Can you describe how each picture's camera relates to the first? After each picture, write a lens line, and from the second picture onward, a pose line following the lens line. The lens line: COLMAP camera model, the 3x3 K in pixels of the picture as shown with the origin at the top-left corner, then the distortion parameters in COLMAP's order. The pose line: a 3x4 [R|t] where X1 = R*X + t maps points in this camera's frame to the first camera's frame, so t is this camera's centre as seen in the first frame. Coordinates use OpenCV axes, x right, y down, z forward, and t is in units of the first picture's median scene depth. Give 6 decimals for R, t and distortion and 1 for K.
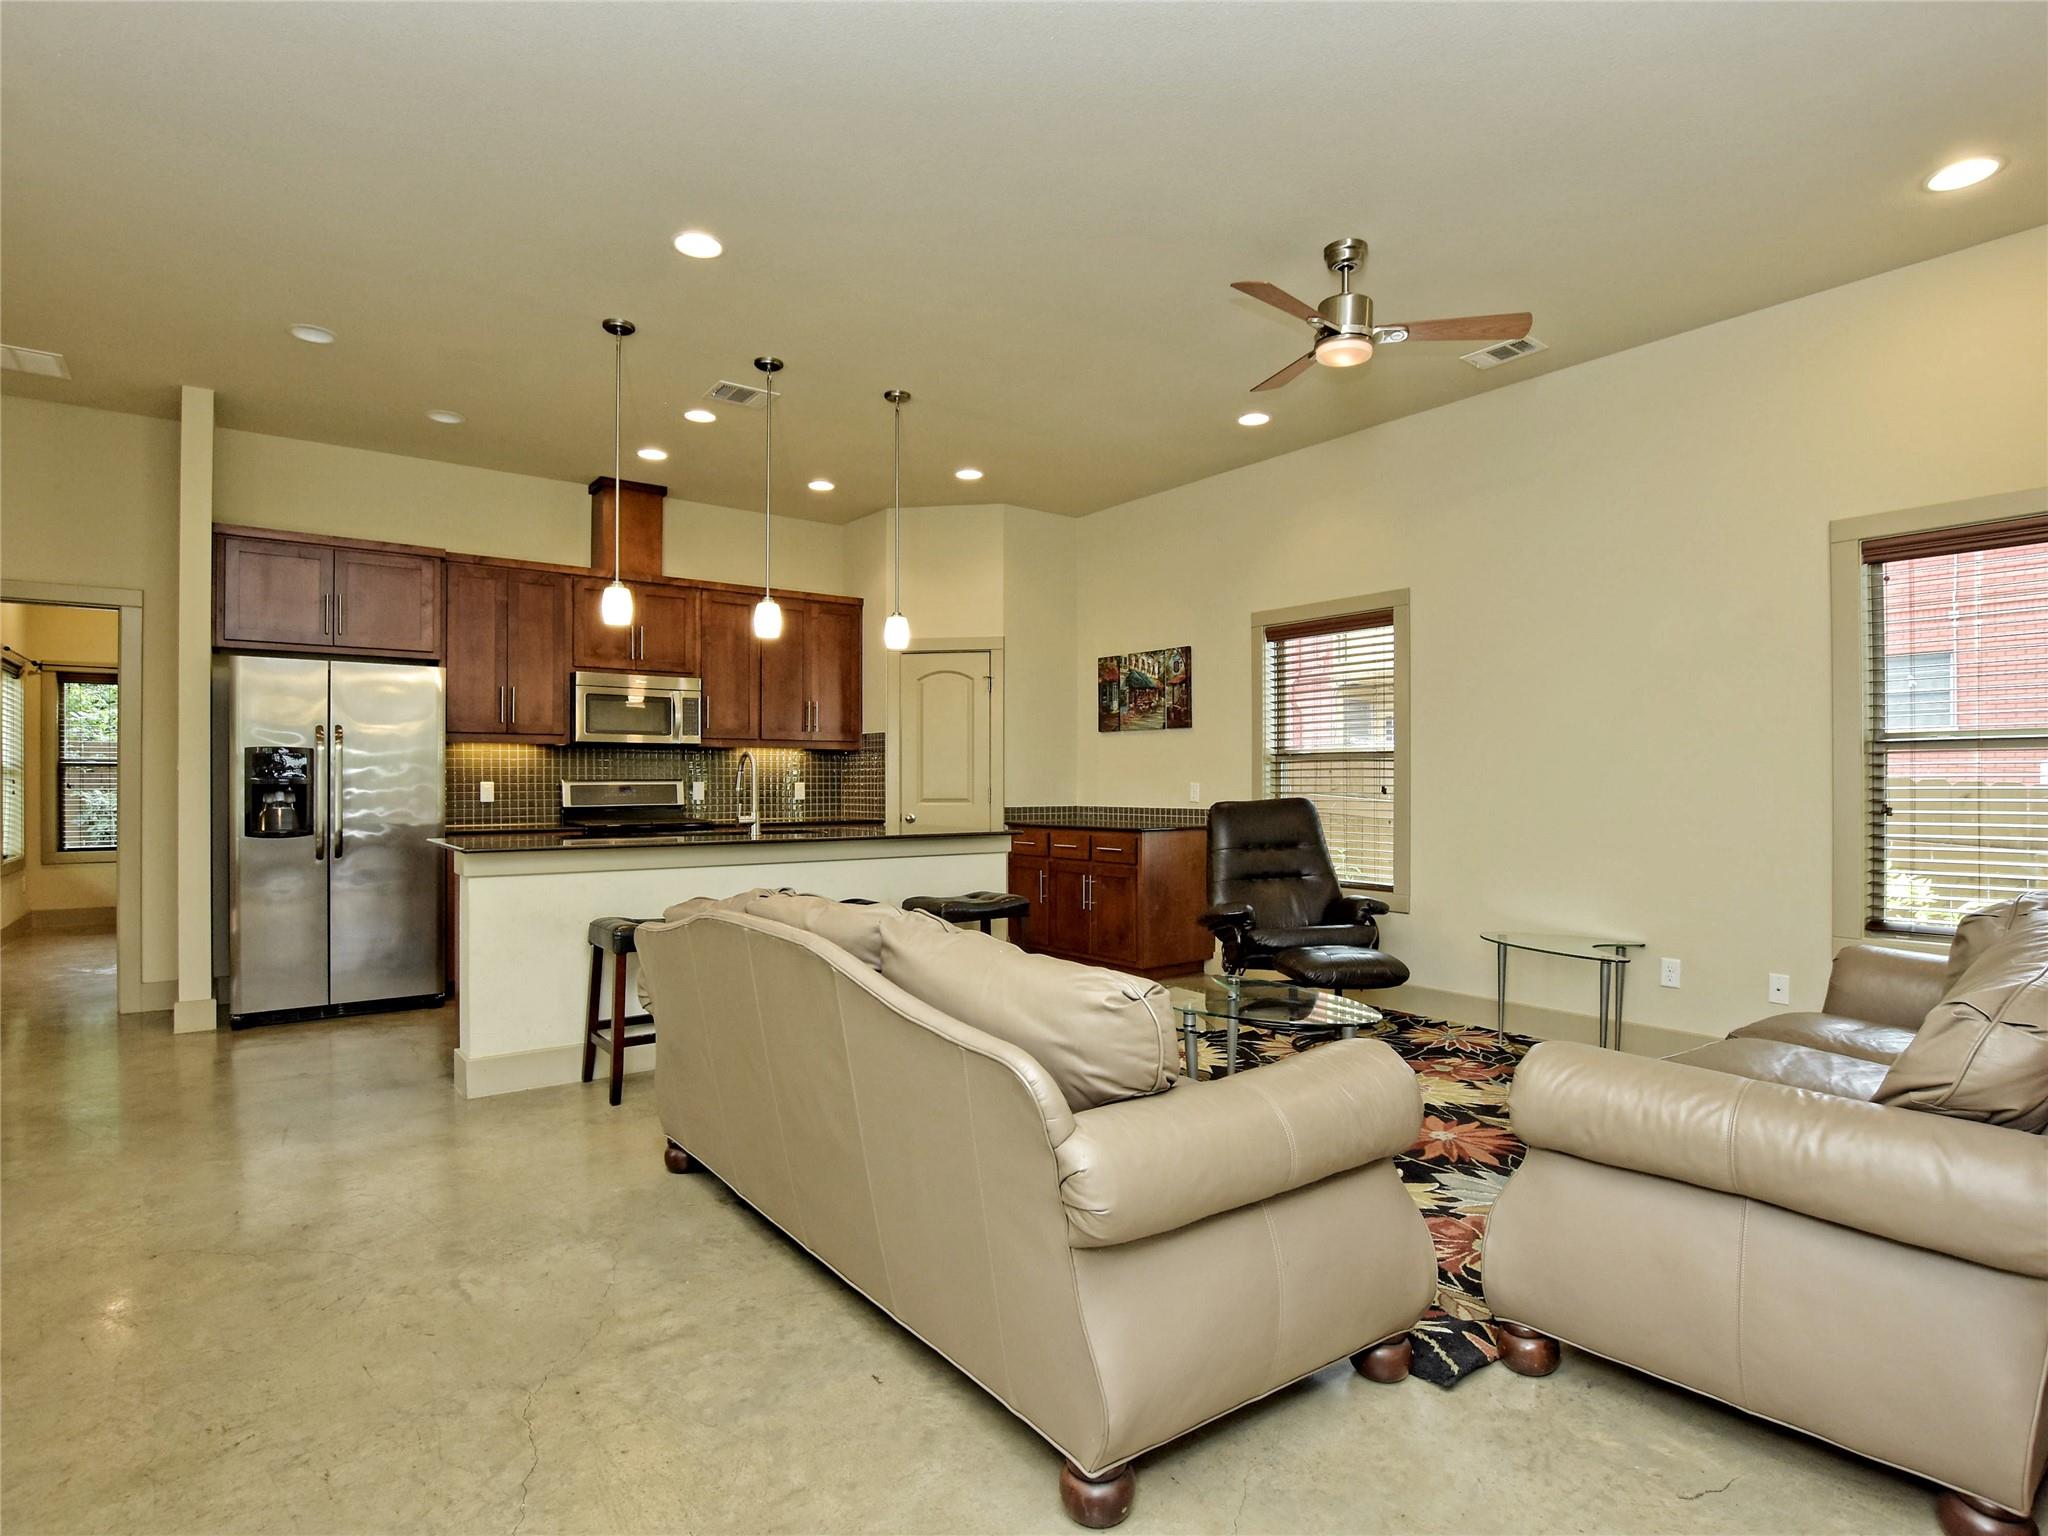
lens RADIAL K [[1050.2, 0, 1037.0], [0, 1050.2, 776.7], [0, 0, 1]] dist [-0.036529, 0.000738]
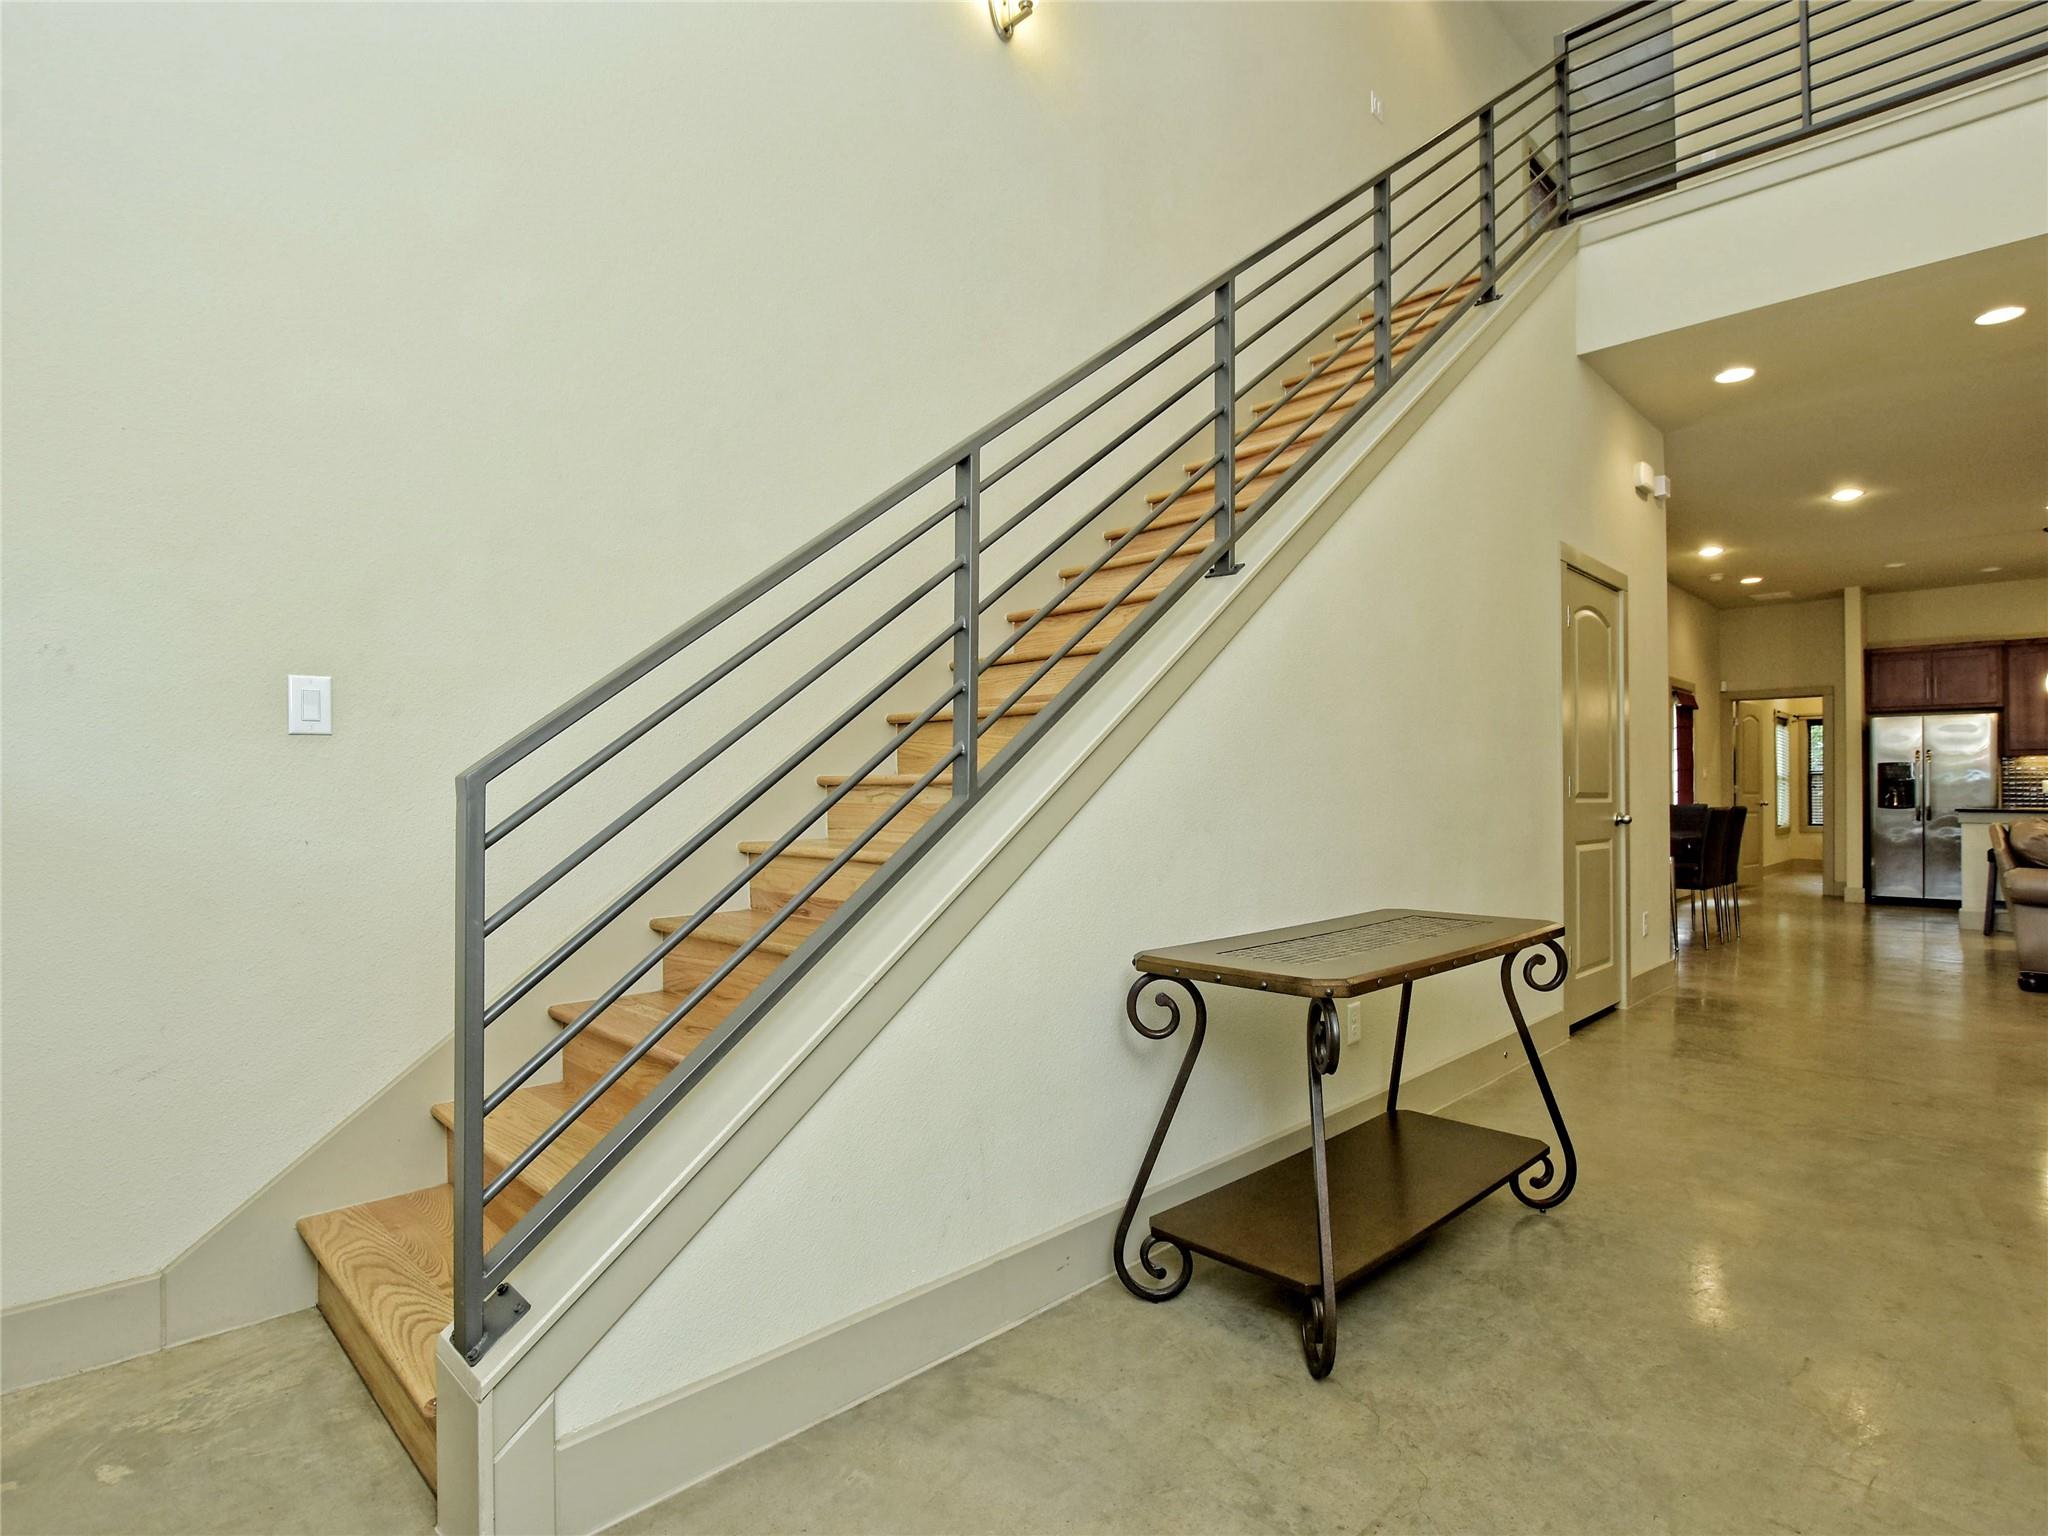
lens RADIAL K [[1045.3, 0, 1026.4], [0, 1045.3, 779.2], [0, 0, 1]] dist [-0.026924, -0.000249]
pose [[0.128242, -0.008950, -0.991703, 0.800337], [-0.000612, 0.999958, -0.009103, 0.017646], [0.991743, 0.001774, 0.128231, -0.721791]]
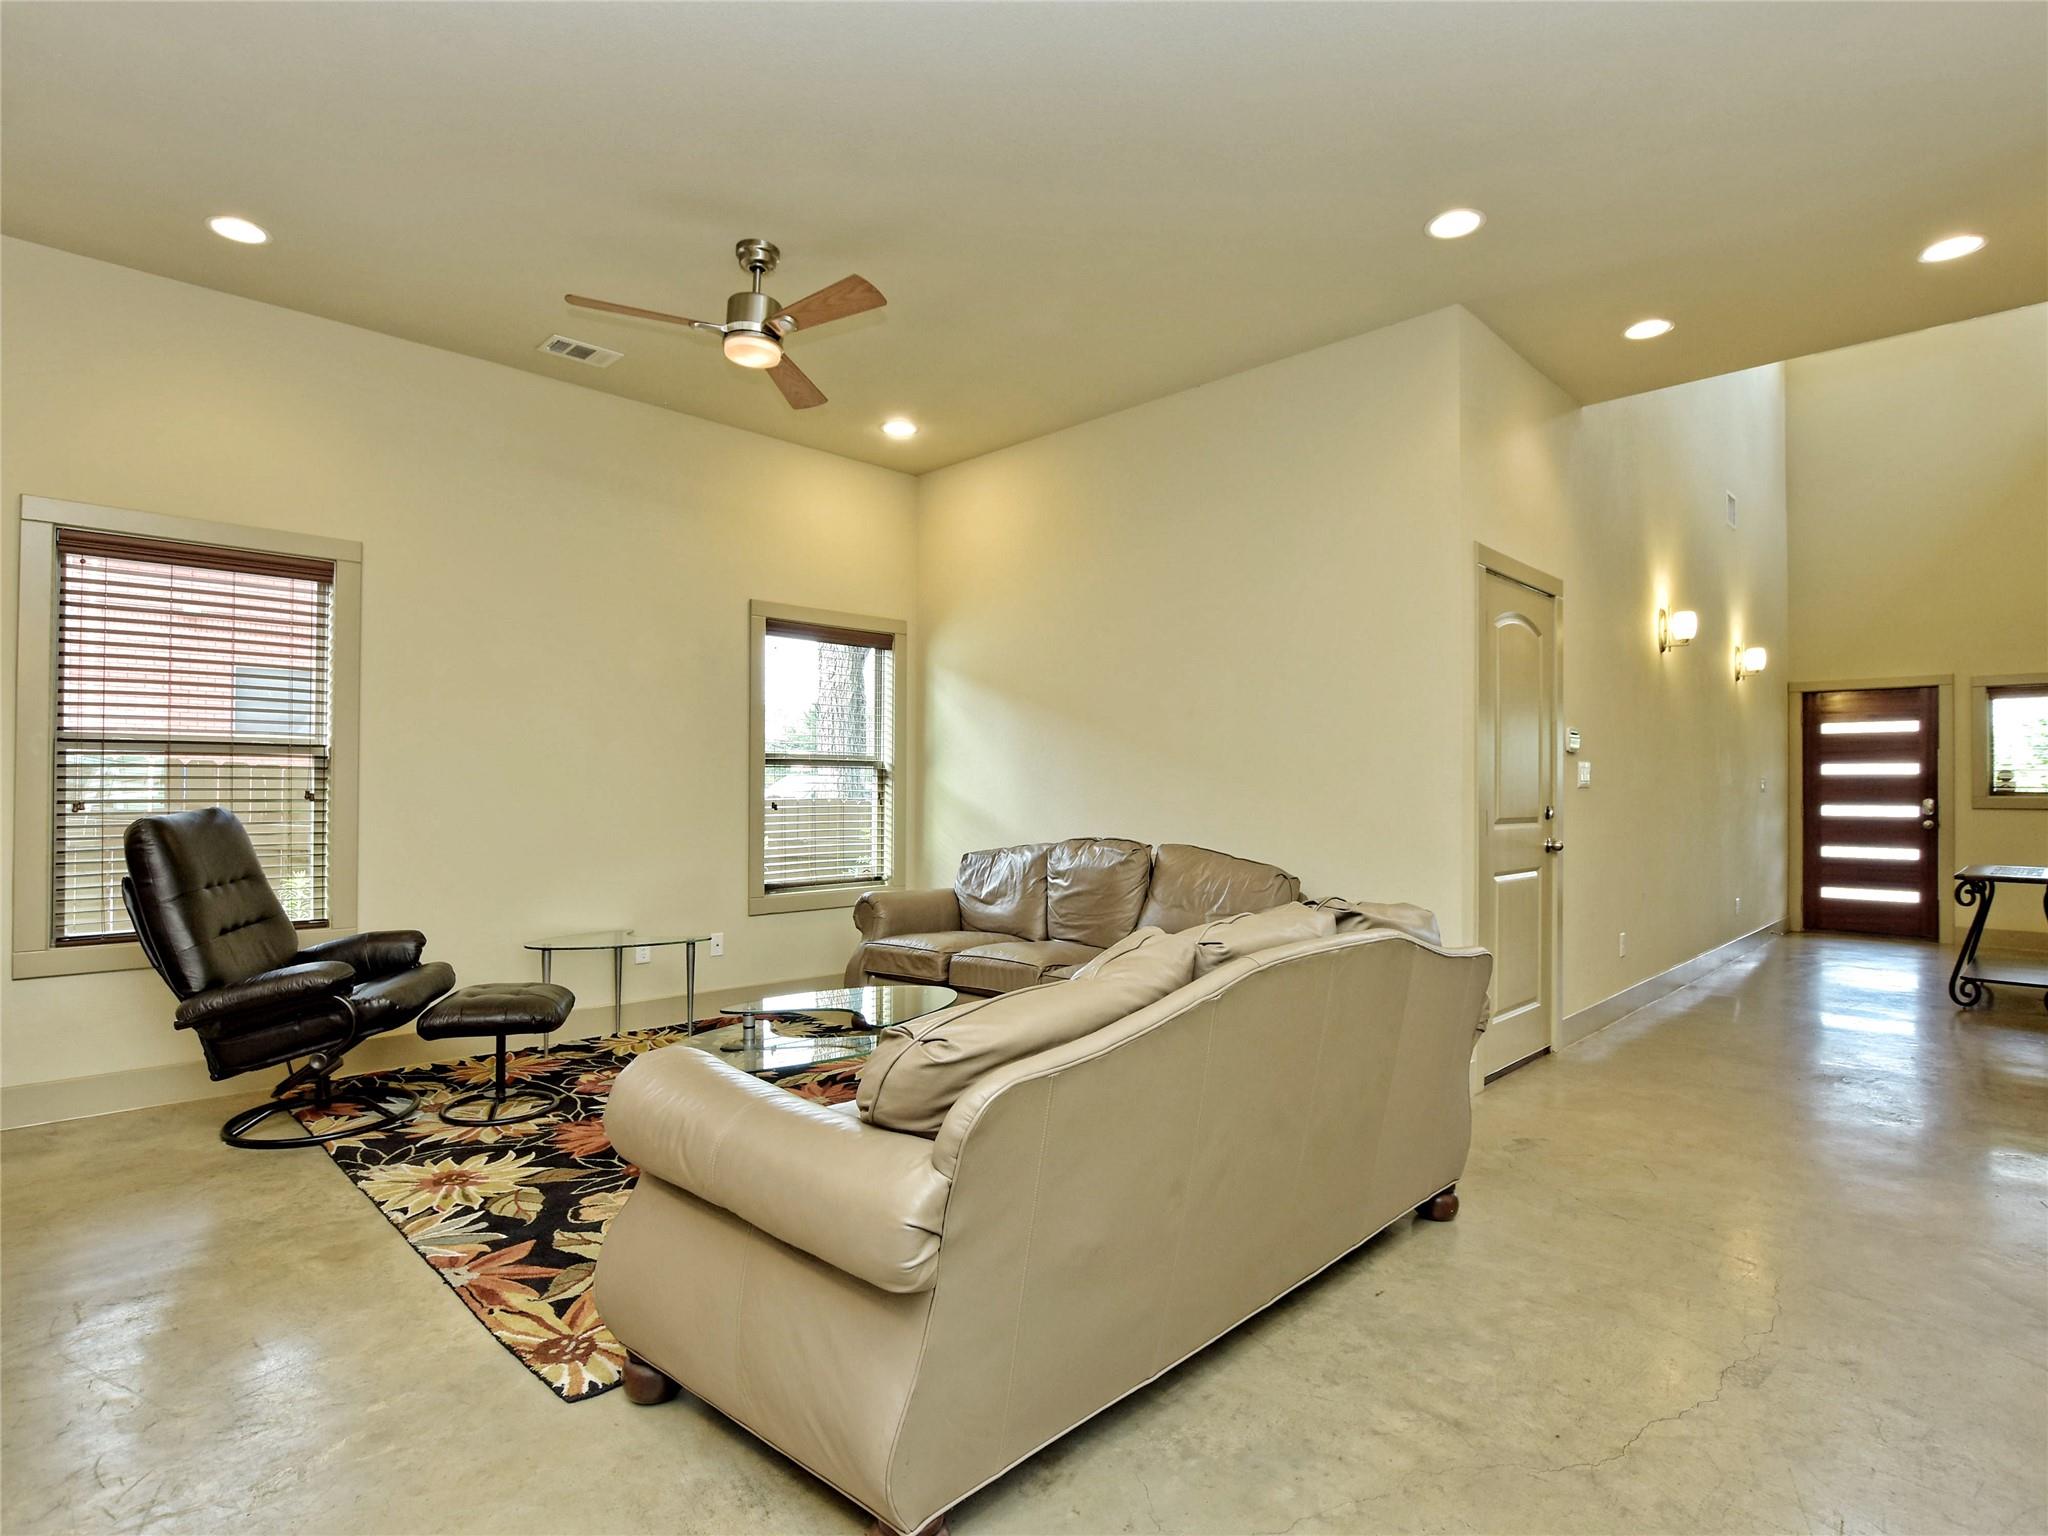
lens RADIAL K [[1045.3, 0, 1026.4], [0, 1045.3, 779.2], [0, 0, 1]] dist [-0.026924, -0.000249]
pose [[-0.130924, 0.009322, 0.991349, -0.434966], [-0.008349, 0.999910, -0.010505, 0.003522], [-0.991357, -0.009652, -0.130835, 0.530868]]
